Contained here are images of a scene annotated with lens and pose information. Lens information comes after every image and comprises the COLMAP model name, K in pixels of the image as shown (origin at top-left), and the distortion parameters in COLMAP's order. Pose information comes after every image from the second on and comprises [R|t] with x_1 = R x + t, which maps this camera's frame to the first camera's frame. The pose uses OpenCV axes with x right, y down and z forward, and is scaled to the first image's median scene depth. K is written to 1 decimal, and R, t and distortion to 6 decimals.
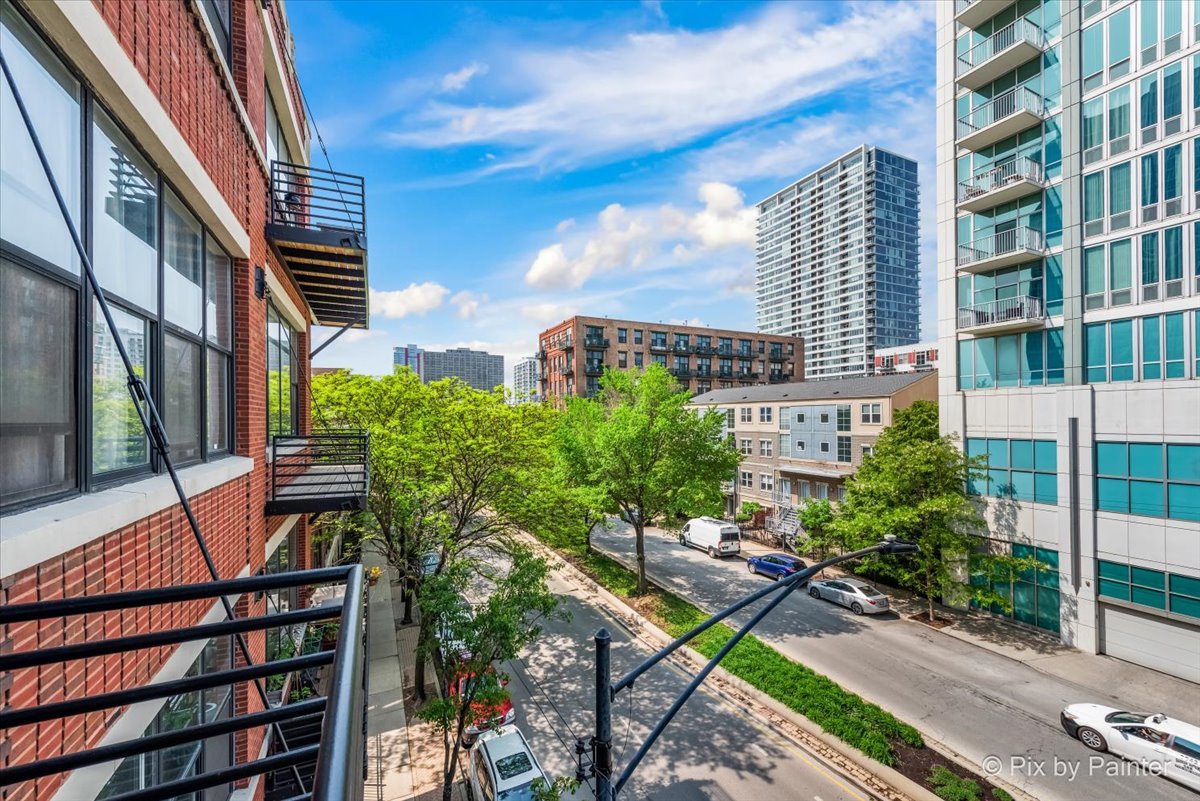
lens RADIAL K [[485.6, 0, 614.2], [0, 485.6, 418.4], [0, 0, 1]] dist [0.001763, 0.000510]
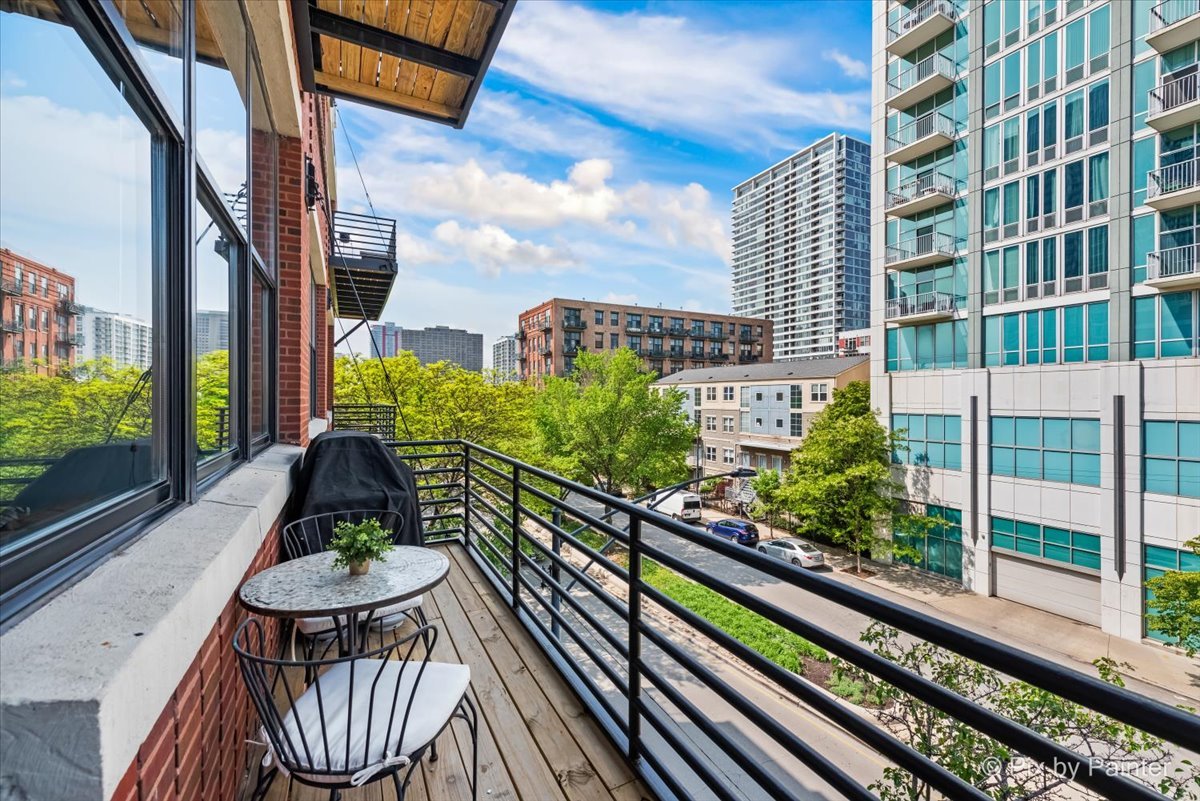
lens RADIAL K [[483.7, 0, 603.0], [0, 483.7, 393.9], [0, 0, 1]] dist [0.001093, -0.000309]
pose [[0.999794, 0.003455, 0.020009, 0.016862], [-0.003315, 0.999970, -0.007061, 0.002315], [-0.020033, 0.006993, 0.999775, -0.105533]]
